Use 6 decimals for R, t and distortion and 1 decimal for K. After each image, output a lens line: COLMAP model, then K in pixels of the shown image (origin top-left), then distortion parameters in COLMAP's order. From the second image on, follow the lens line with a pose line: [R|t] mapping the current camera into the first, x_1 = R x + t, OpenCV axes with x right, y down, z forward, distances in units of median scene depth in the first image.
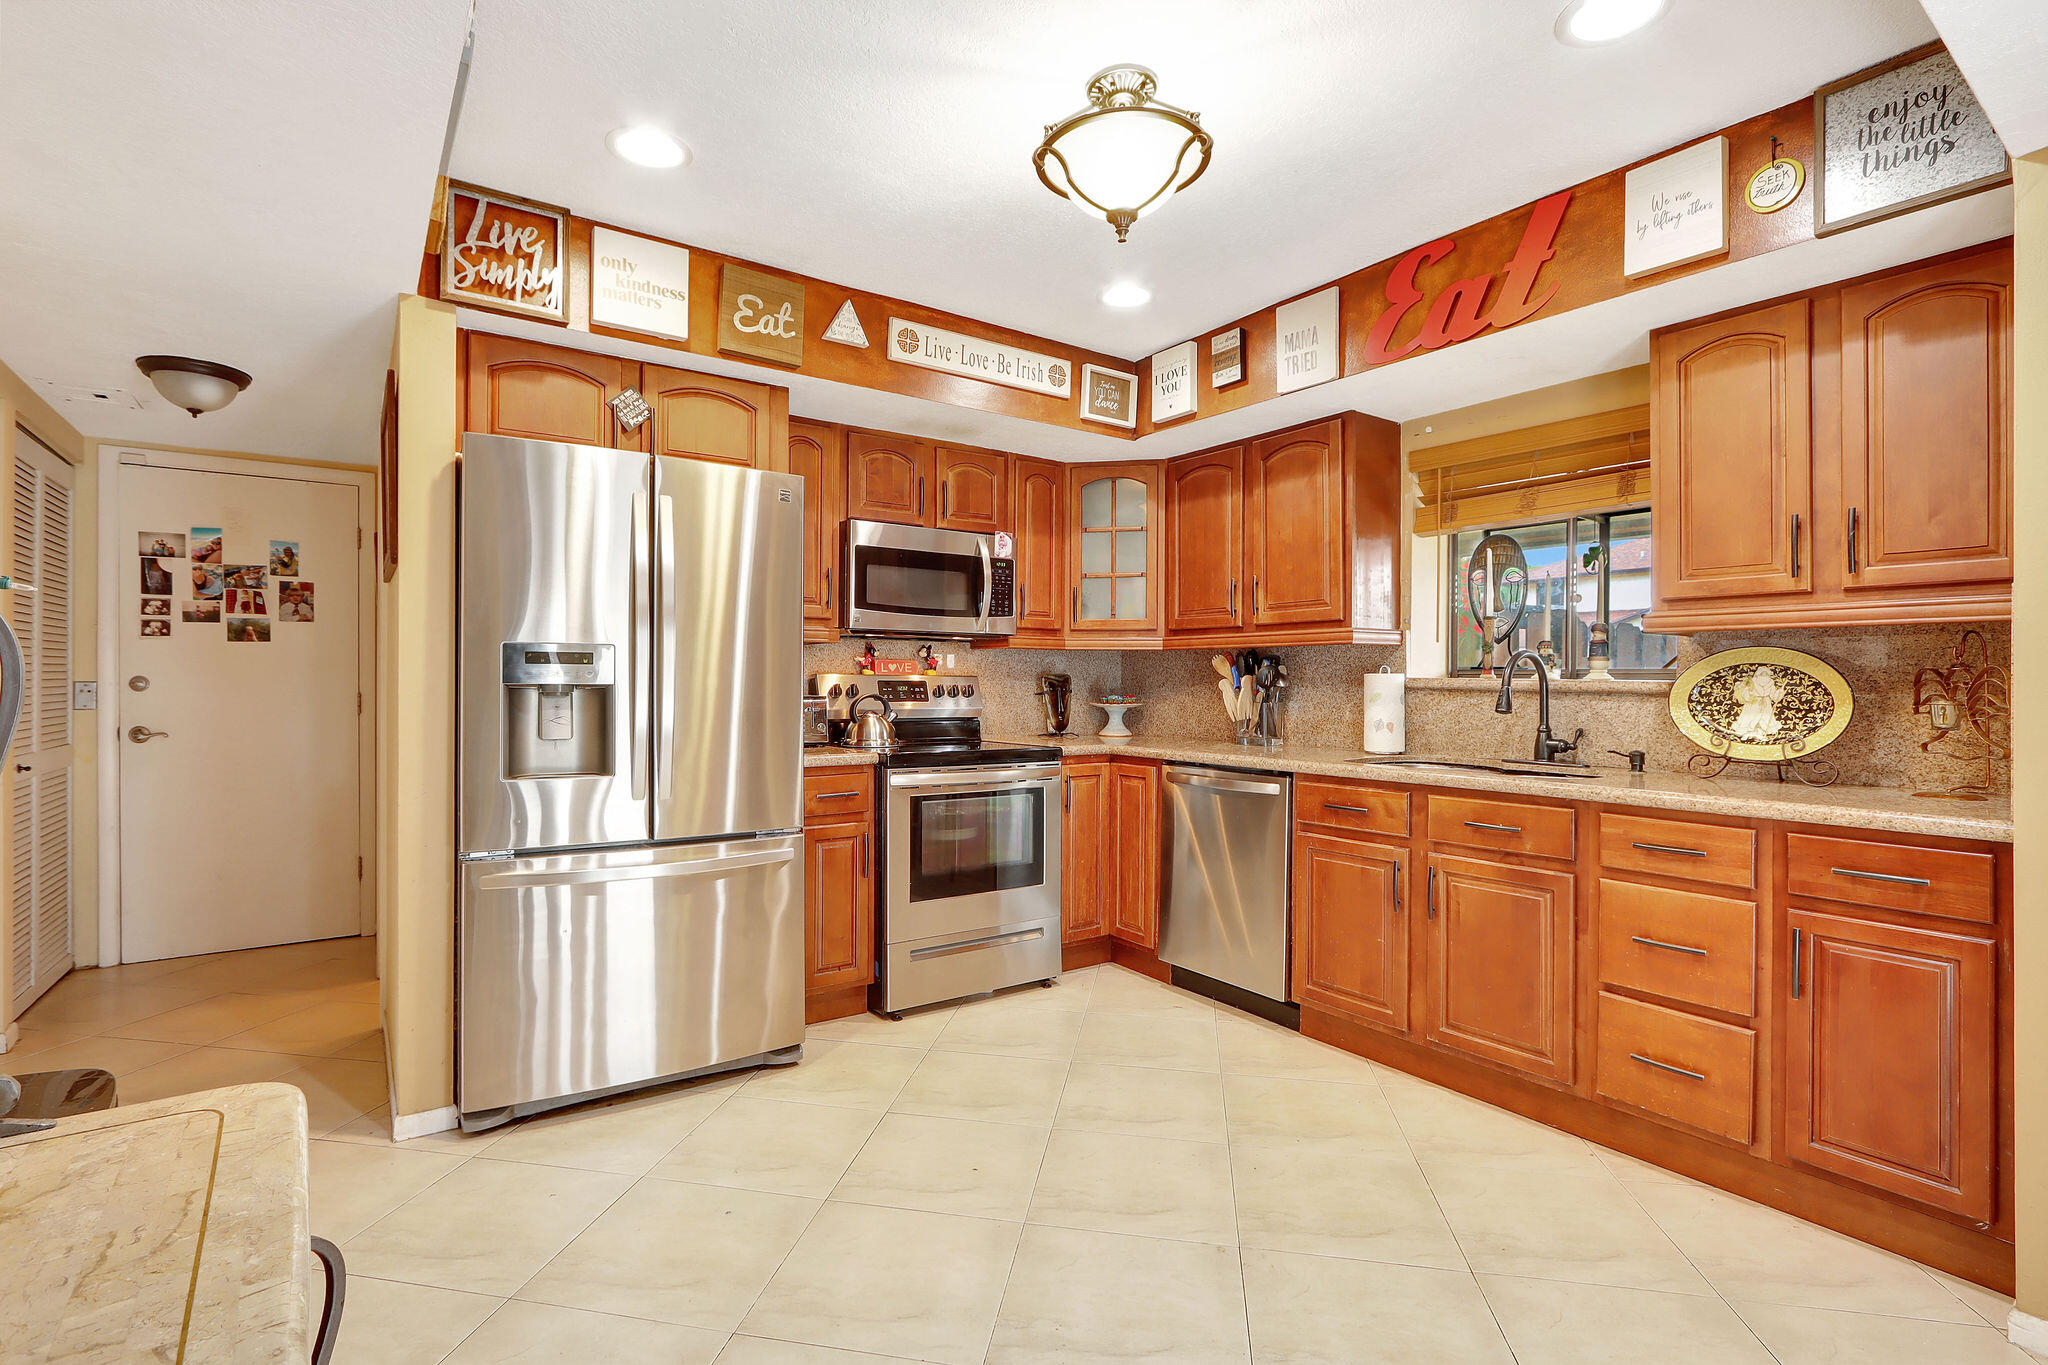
lens RADIAL K [[941.9, 0, 1014.2], [0, 941.9, 673.3], [0, 0, 1]] dist [-0.000347, -0.000065]
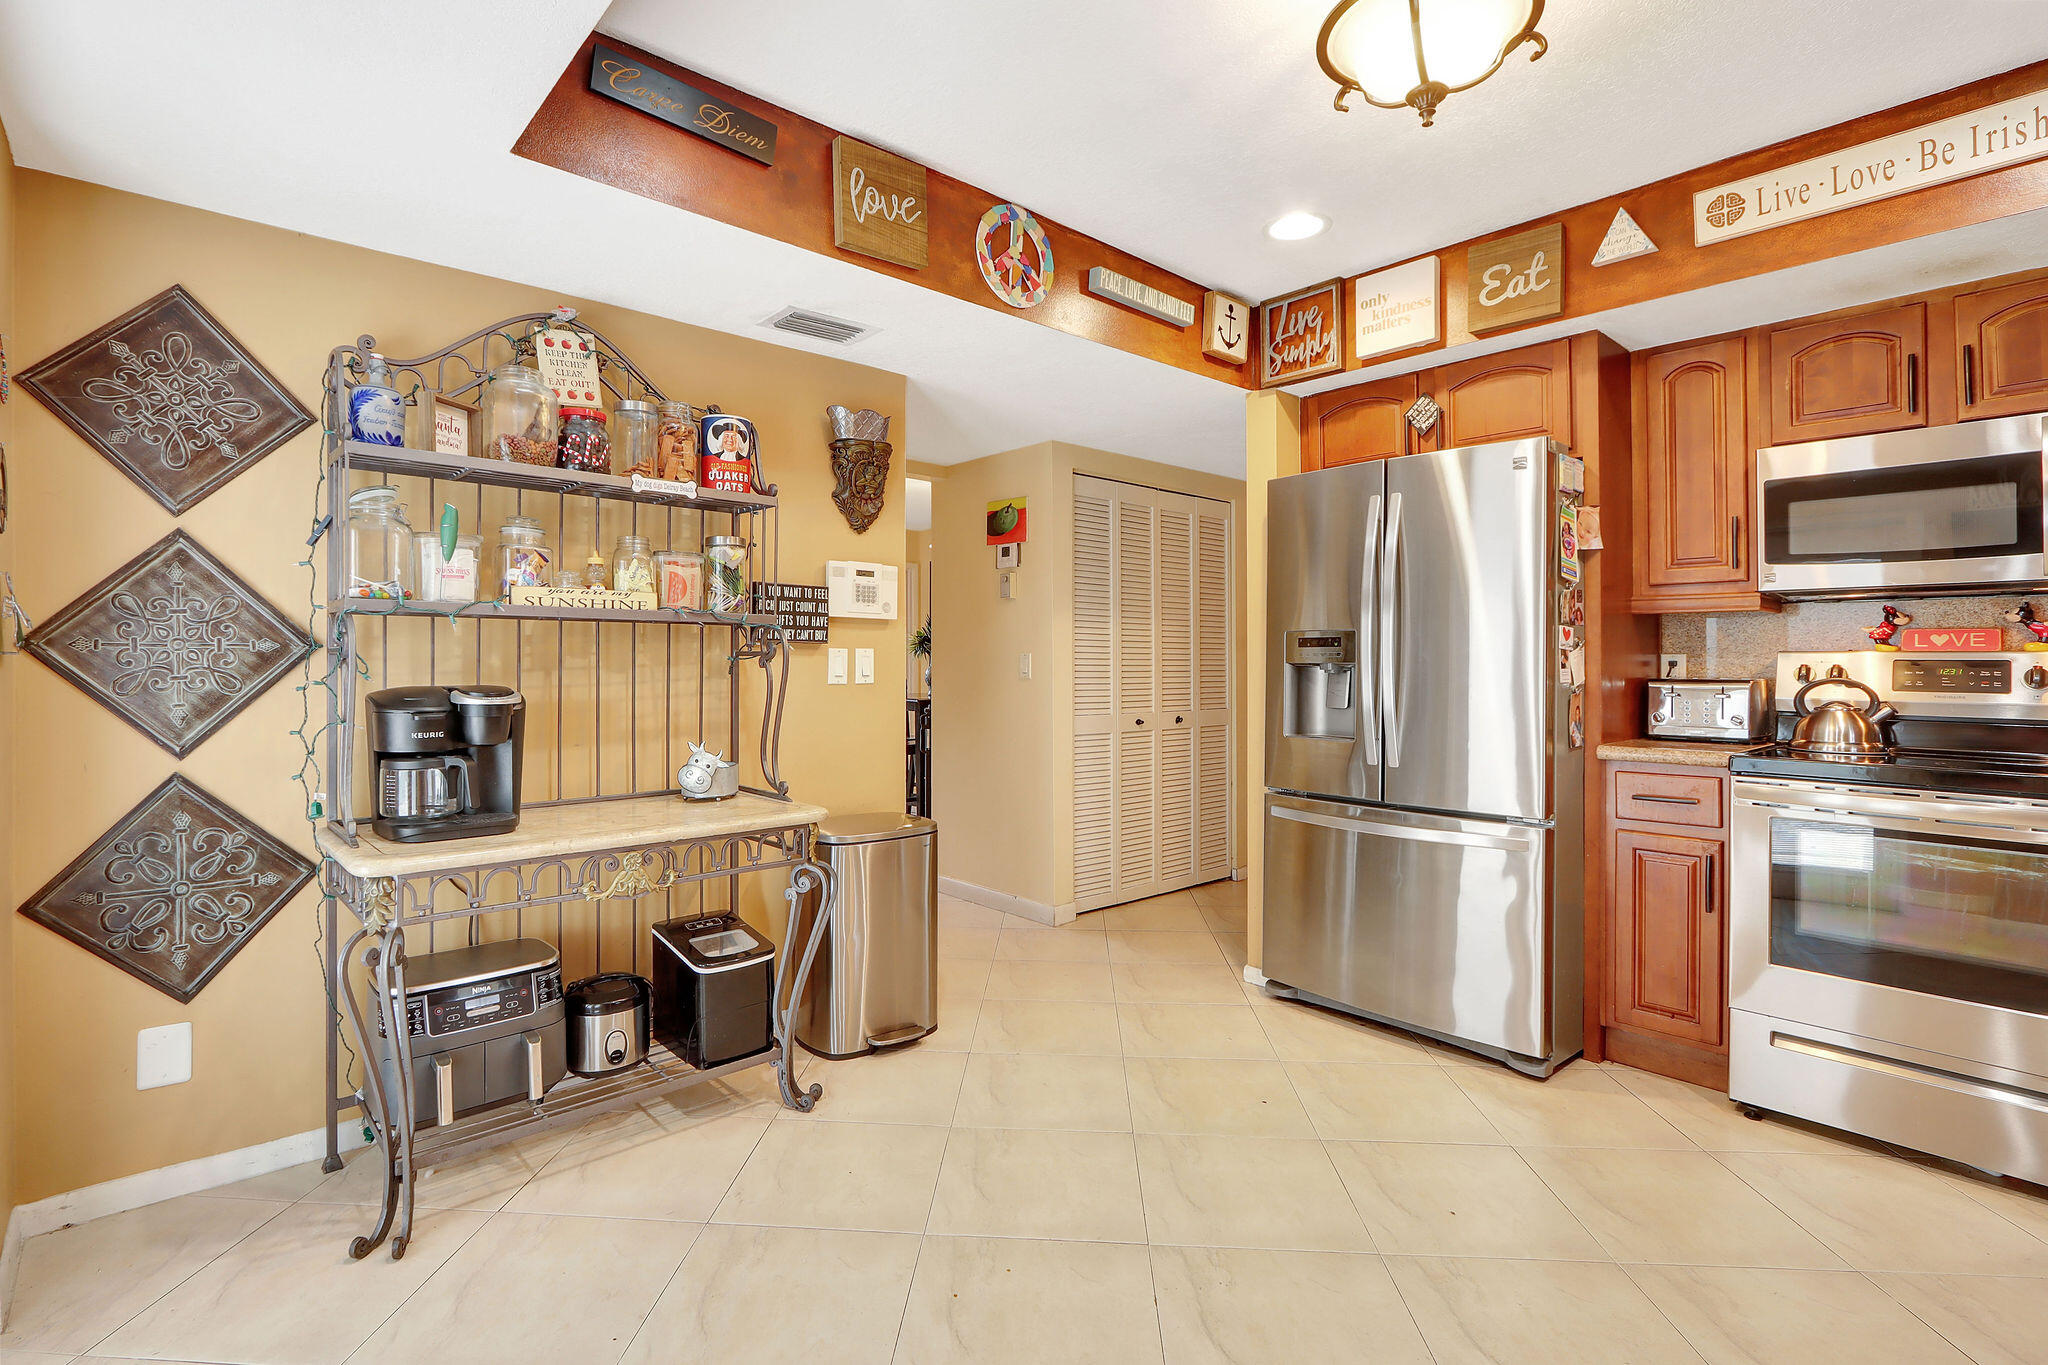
lens RADIAL K [[966.8, 0, 1018.4], [0, 966.8, 633.9], [0, 0, 1]] dist [-0.000444, -0.000163]
pose [[0.144630, -0.032501, -0.988952, 0.632426], [0.007630, 0.999467, -0.031731, 0.008546], [0.989456, -0.002957, 0.144801, 0.364910]]
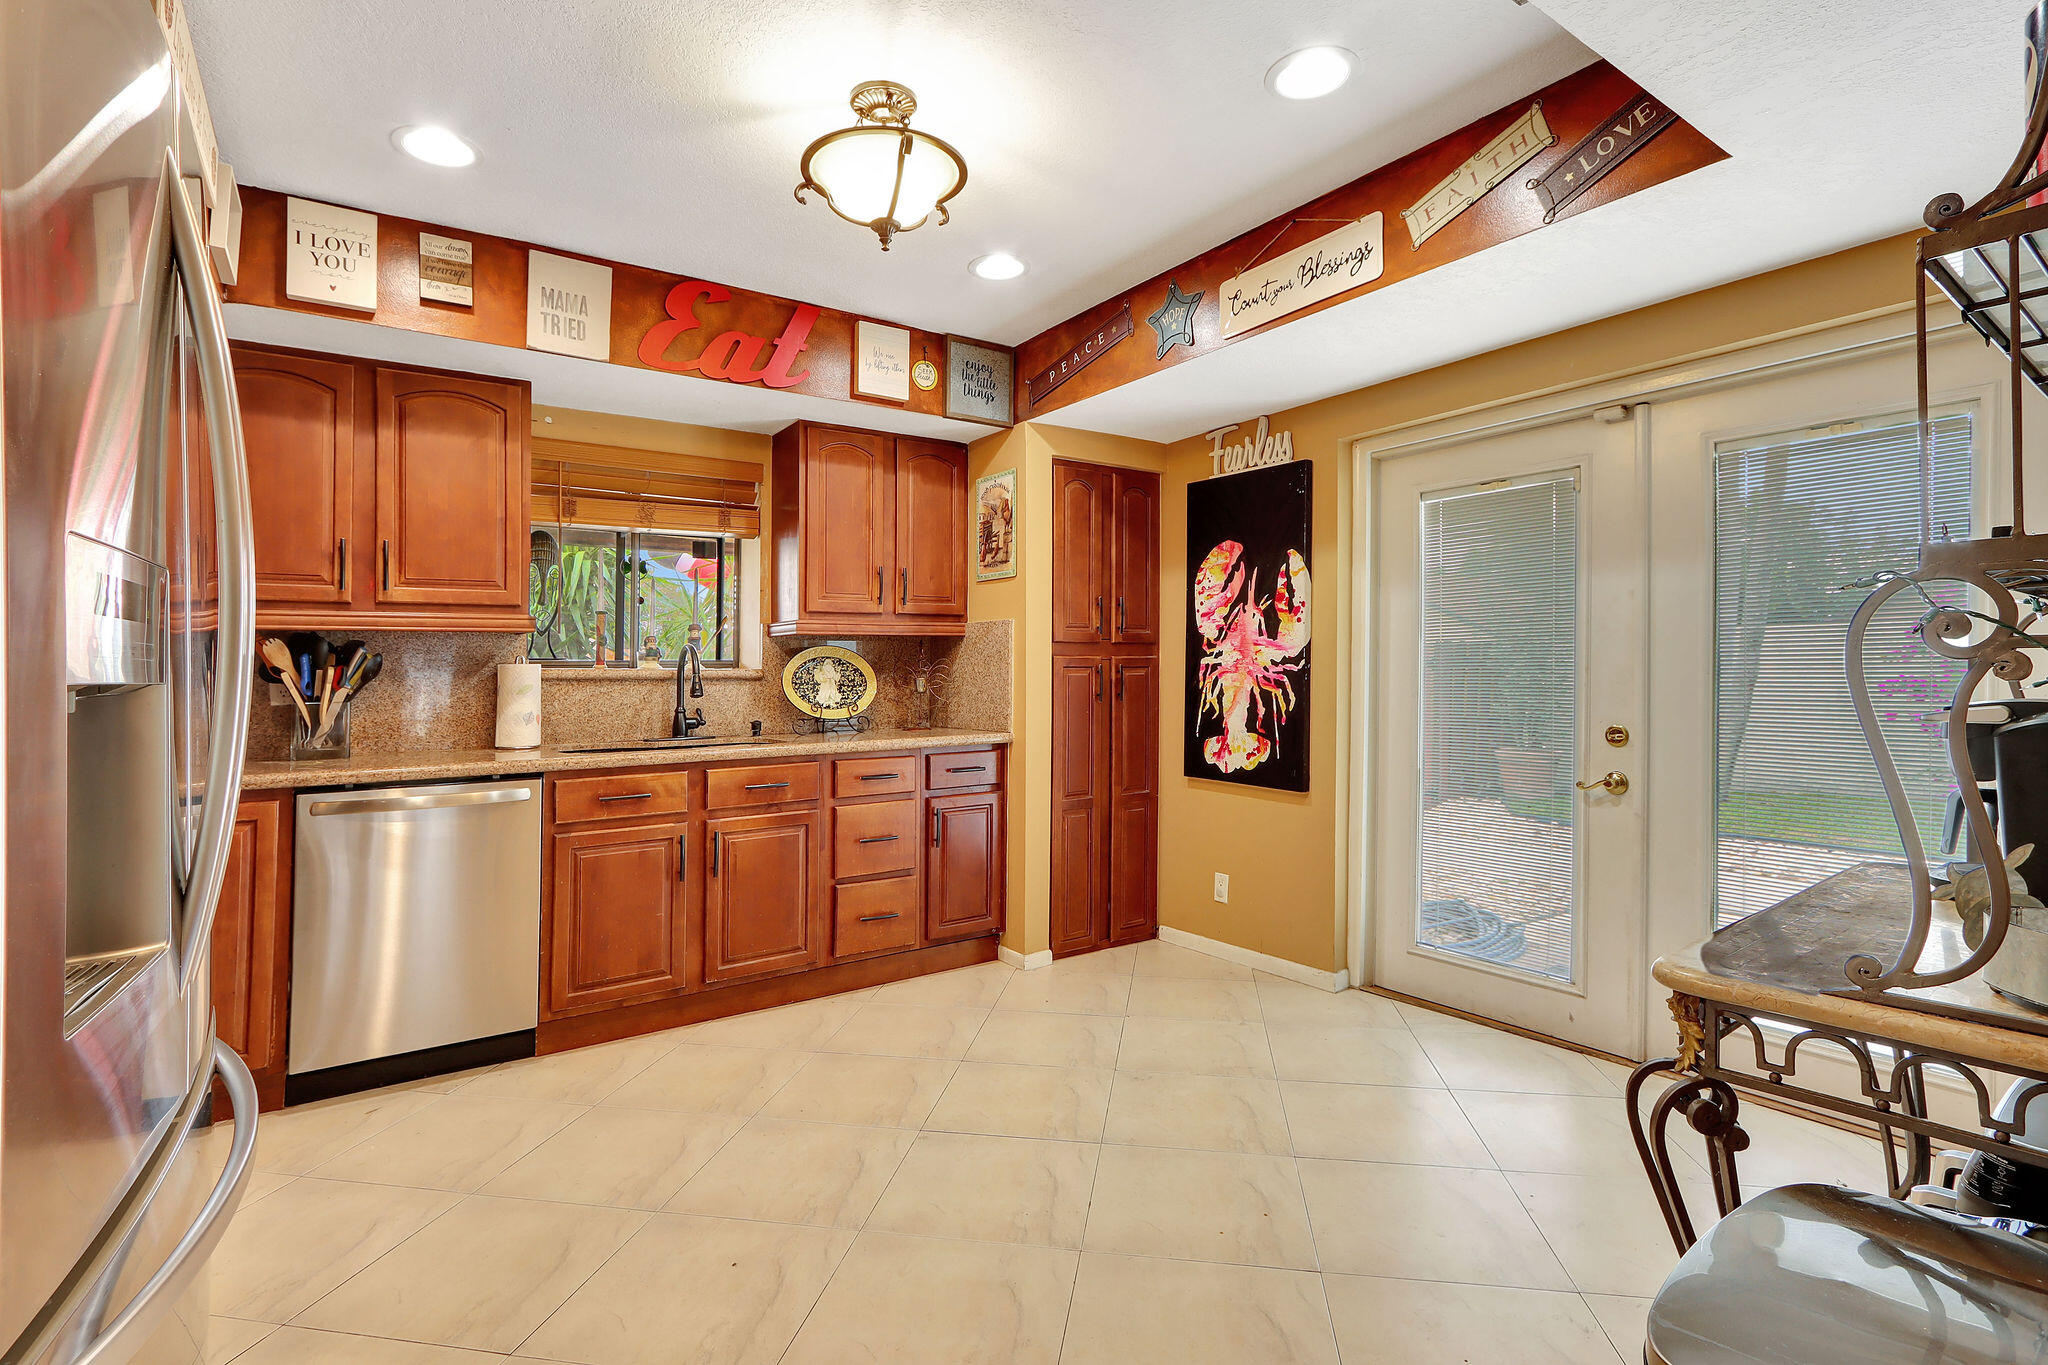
lens RADIAL K [[920.6, 0, 1019.8], [0, 920.6, 690.3], [0, 0, 1]] dist [-0.000688, -0.000155]
pose [[0.048933, -0.027877, 0.998413, -0.635114], [0.001556, 0.999611, 0.027835, 0.002505], [-0.998801, 0.000192, 0.048958, 0.554552]]
